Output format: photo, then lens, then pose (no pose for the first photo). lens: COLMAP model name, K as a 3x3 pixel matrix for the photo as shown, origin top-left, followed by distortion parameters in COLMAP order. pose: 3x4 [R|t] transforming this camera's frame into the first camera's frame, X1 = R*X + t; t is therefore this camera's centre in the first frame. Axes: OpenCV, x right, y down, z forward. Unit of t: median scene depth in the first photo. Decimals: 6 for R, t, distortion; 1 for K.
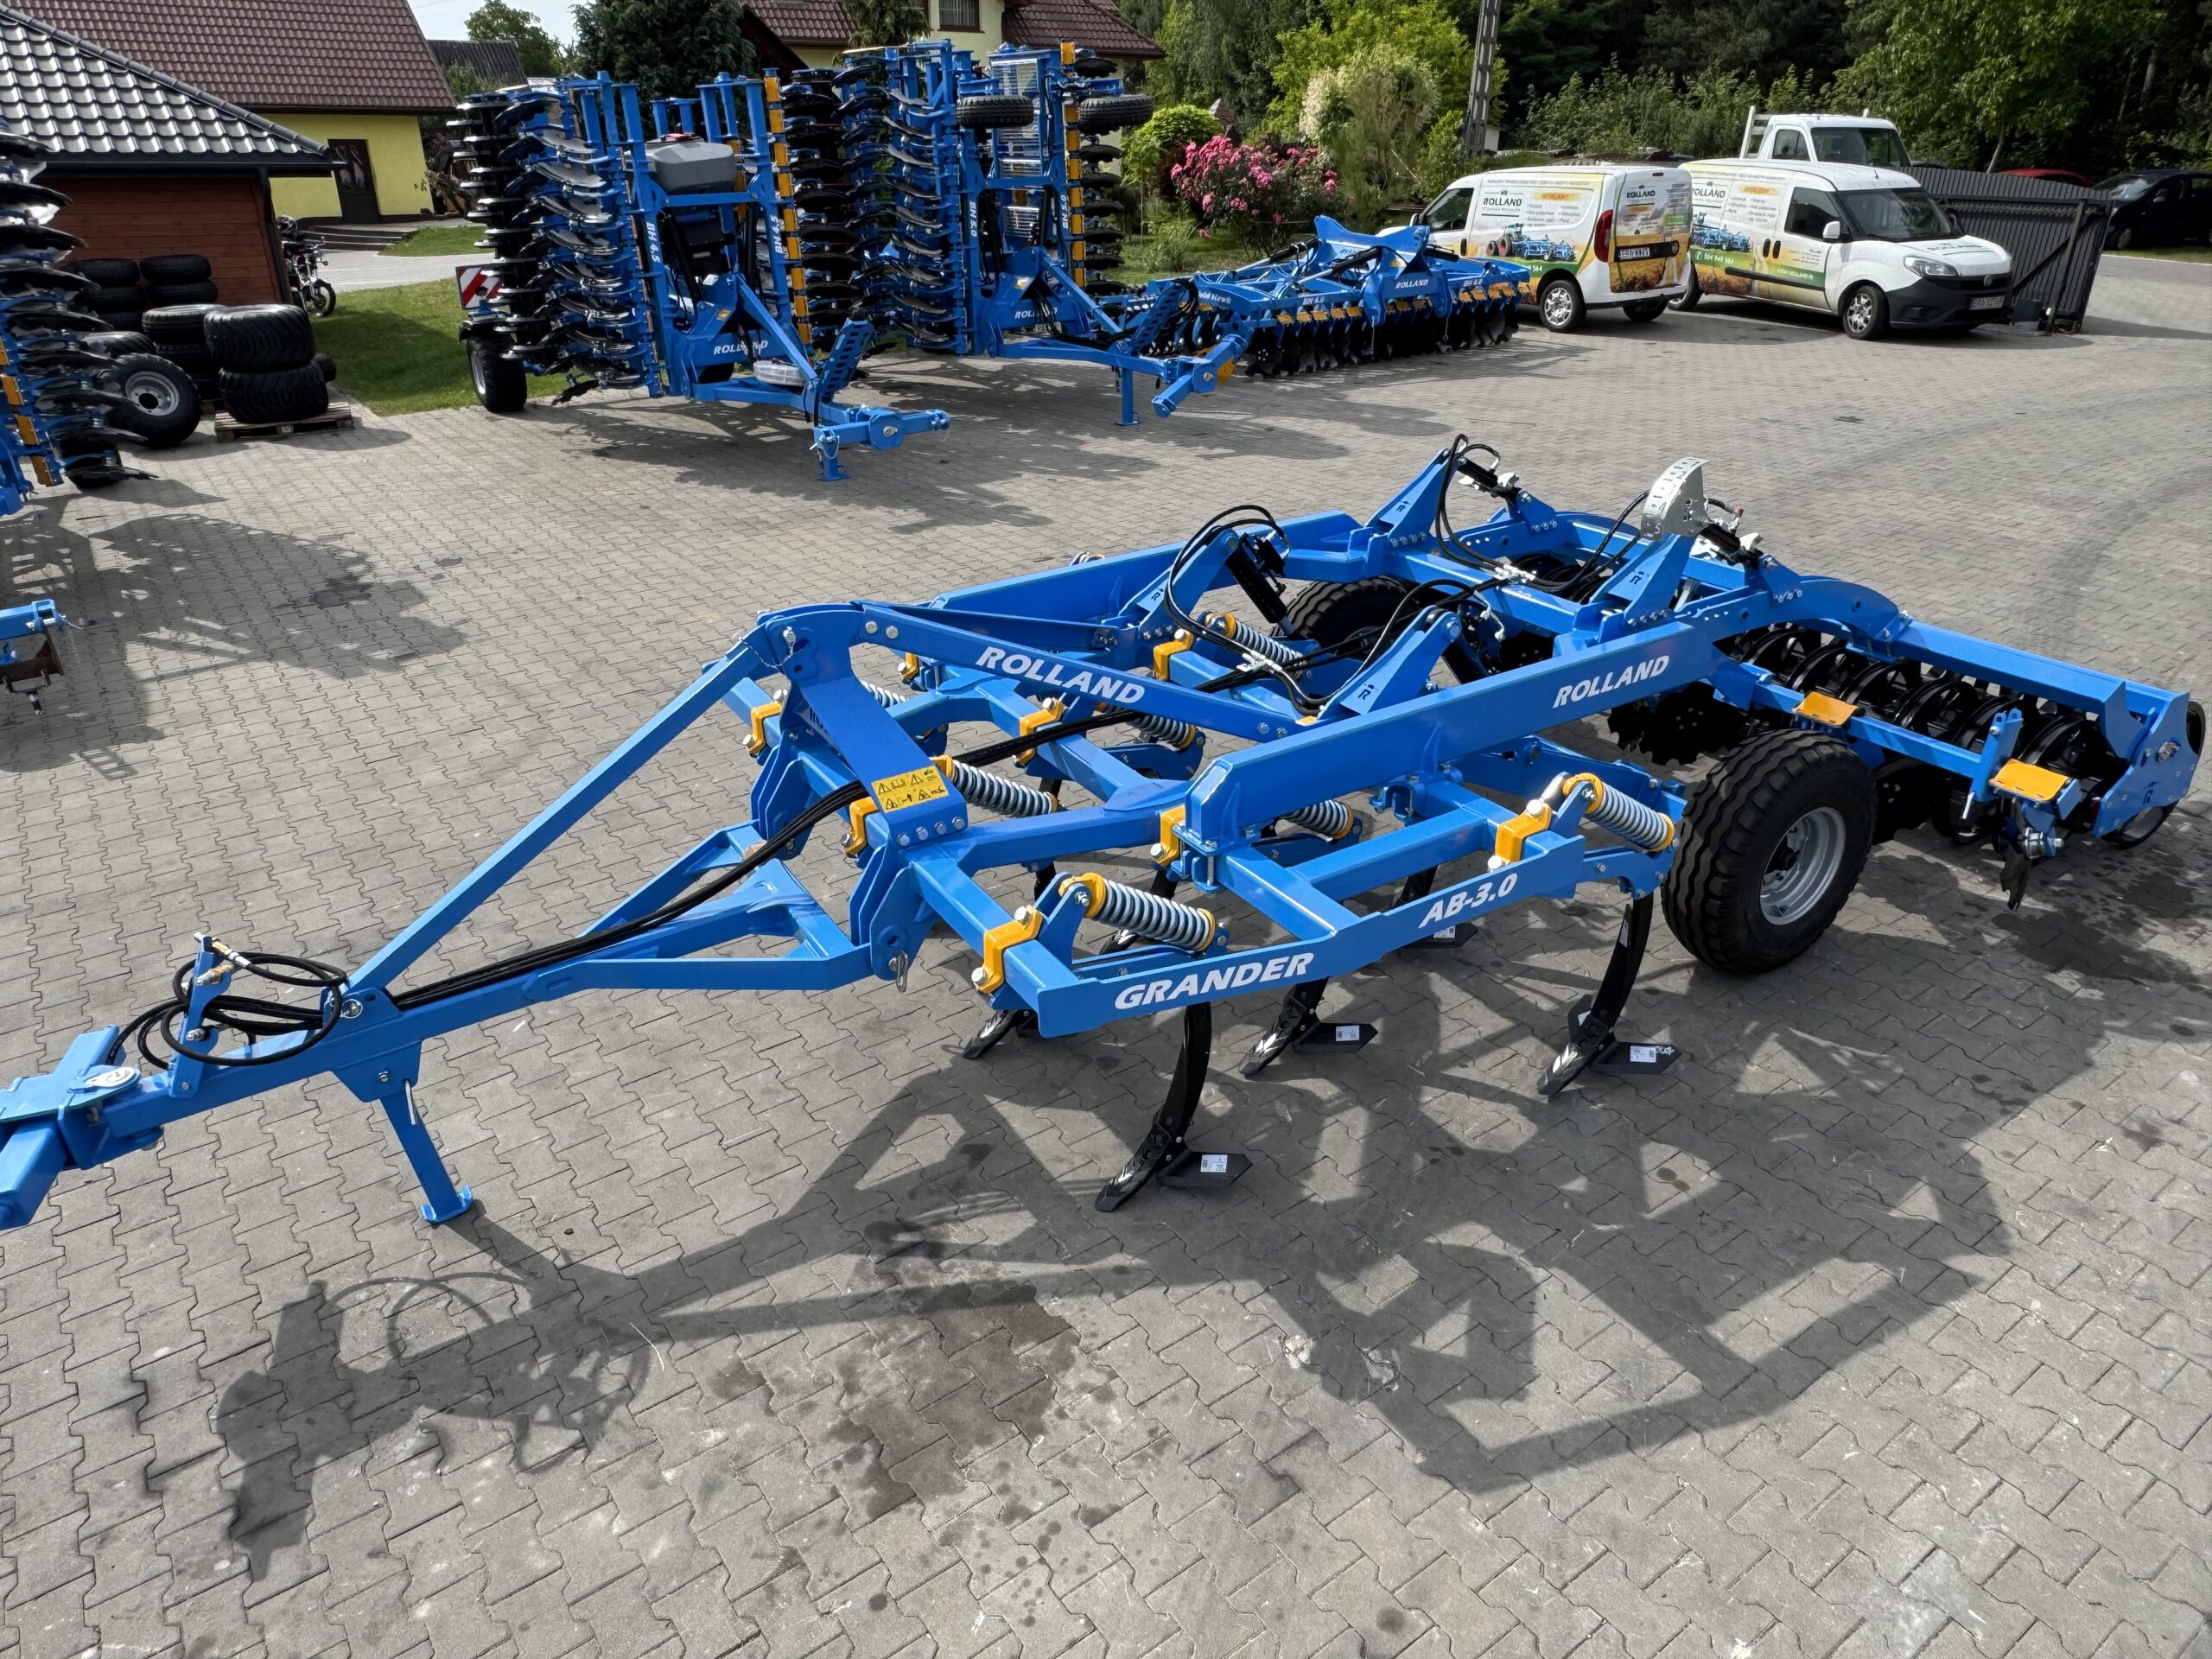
lens RADIAL K [[1458.9, 0, 1095.0], [0, 1458.9, 825.0], [0, 0, 1]] dist [-0.011496, 0.012510]
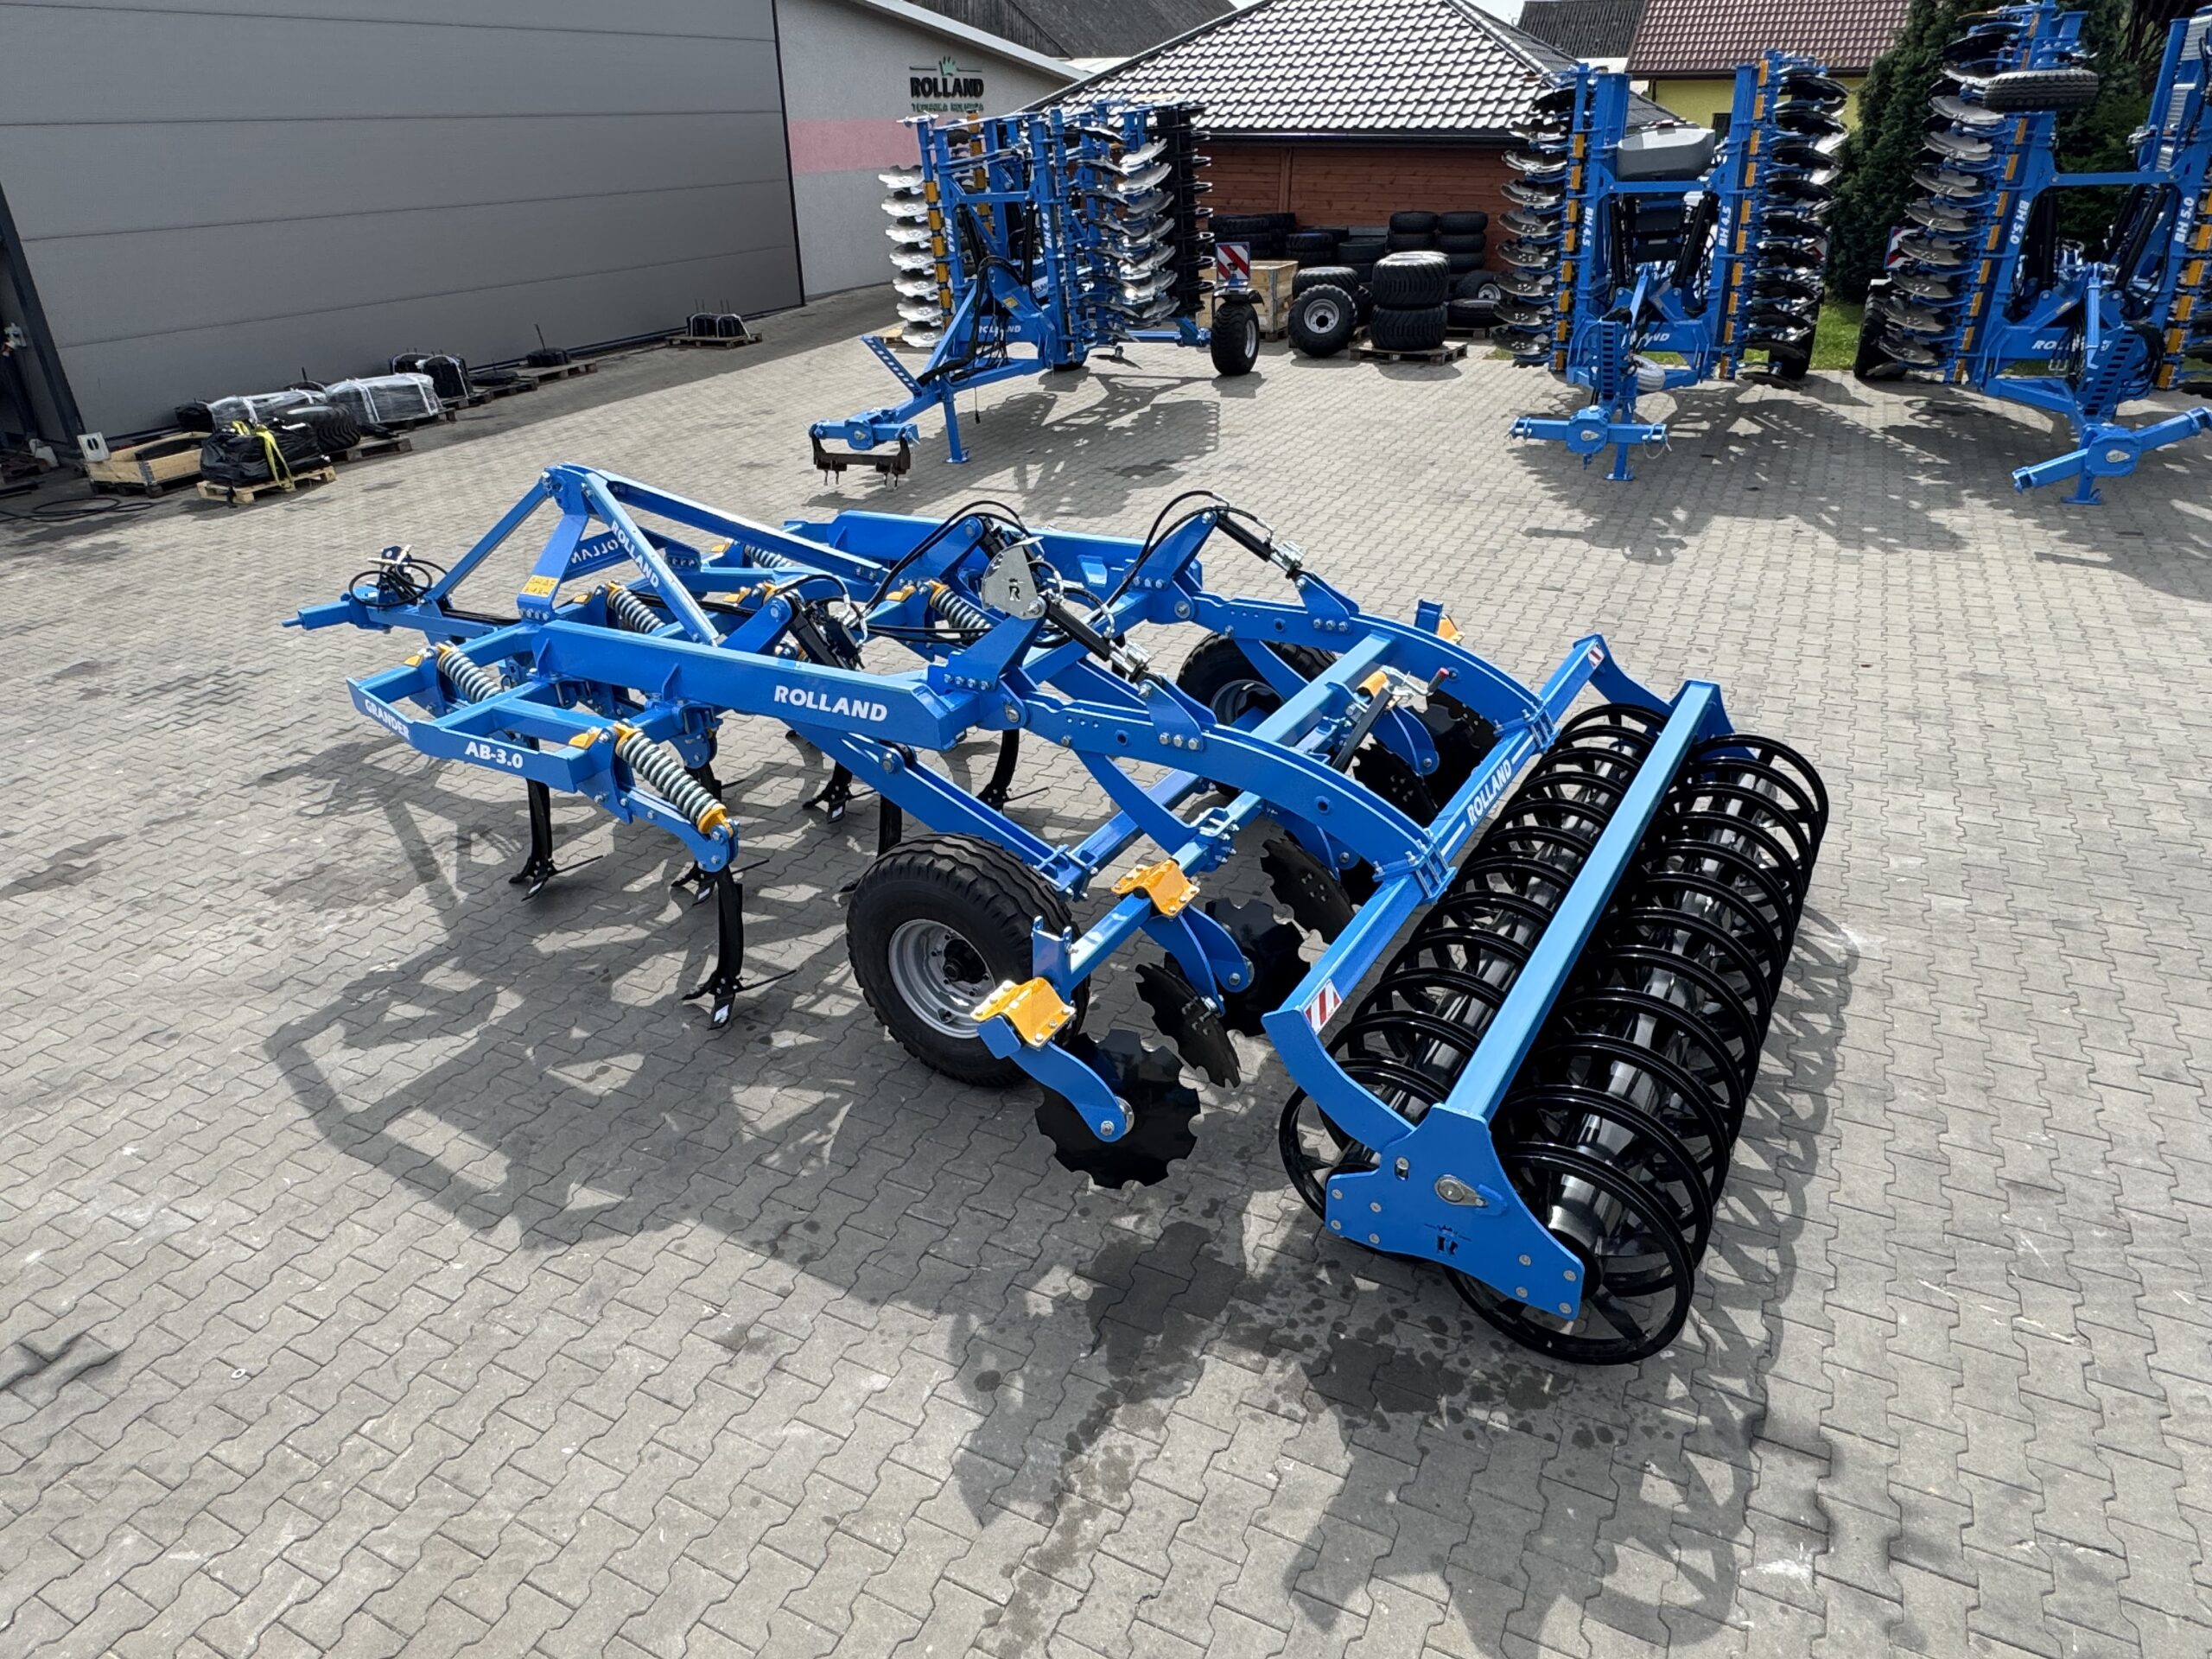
lens RADIAL K [[1360.1, 0, 1089.7], [0, 1360.1, 821.7], [0, 0, 1]] dist [-0.003304, 0.001855]
pose [[0.463453, 0.407357, -0.786939, 1.252783], [-0.364019, 0.897198, 0.250050, -0.336969], [0.807900, 0.170575, 0.564095, 0.596632]]
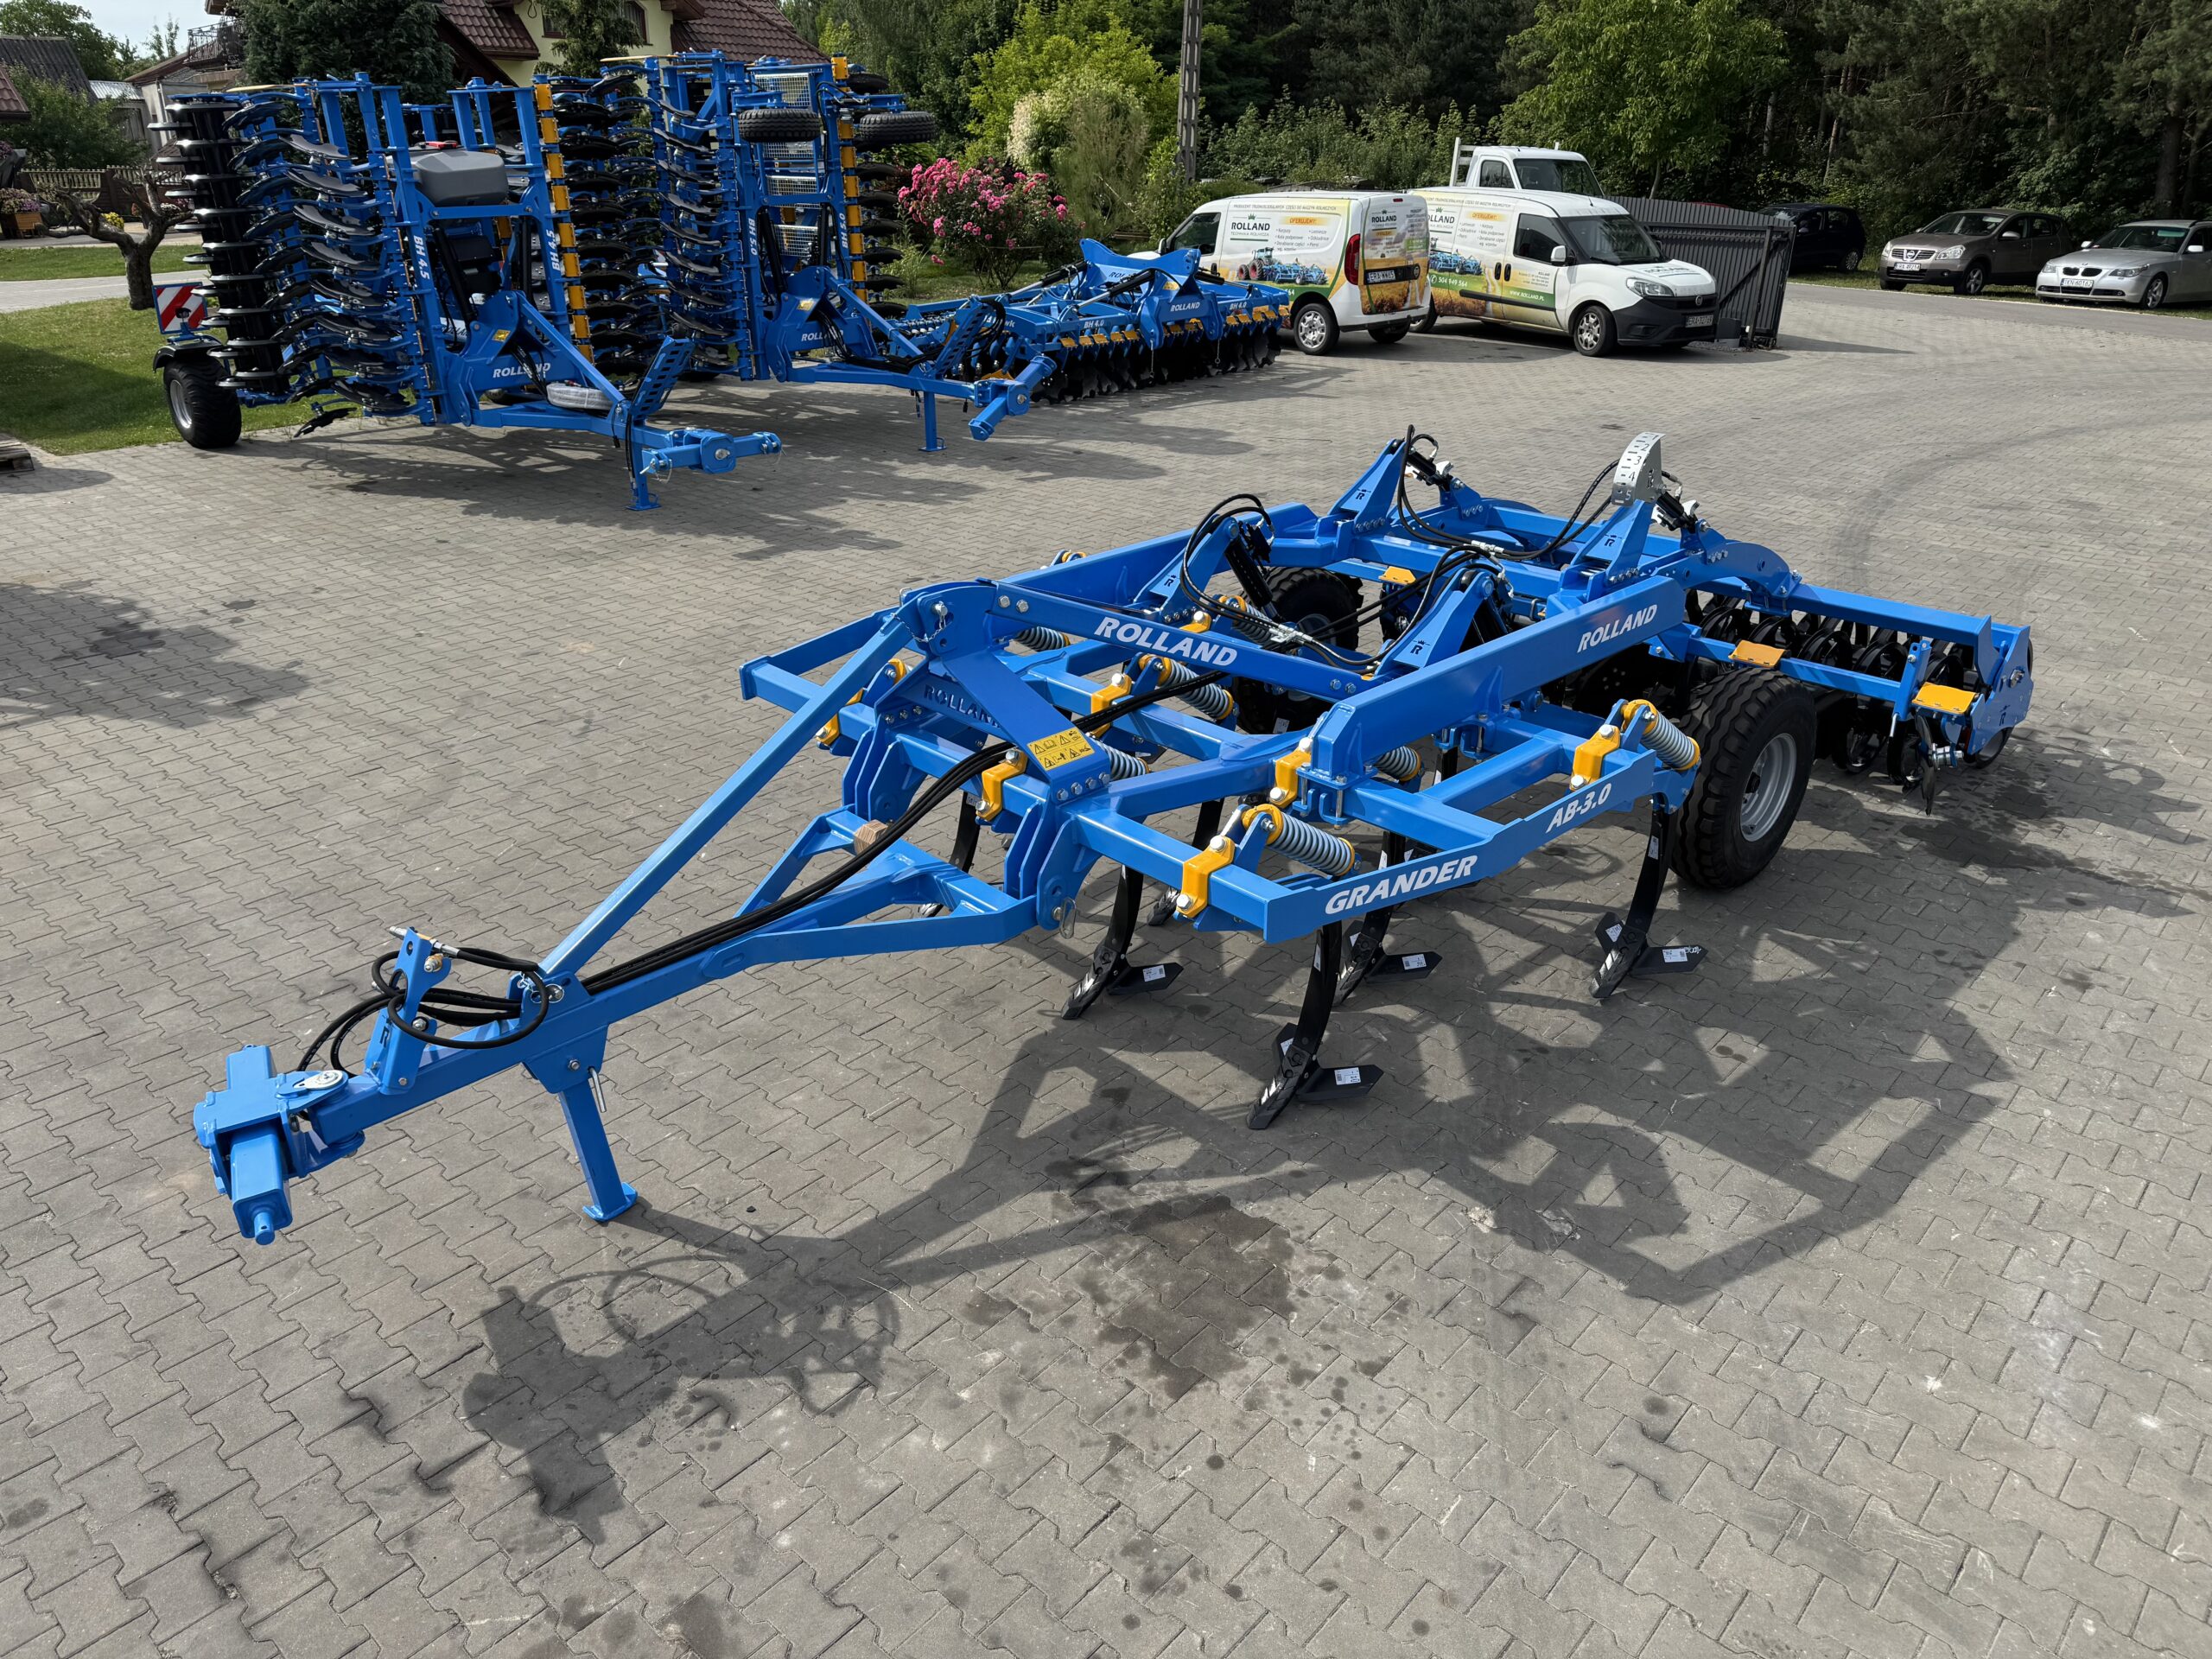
lens RADIAL K [[1554.8, 0, 1098.1], [0, 1554.8, 821.3], [0, 0, 1]] dist [0.055177, -0.063050]
pose [[0.977152, -0.068468, 0.201213, -0.288595], [0.077318, 0.996340, -0.036448, 0.062605], [-0.197981, 0.051173, 0.978869, -0.099088]]
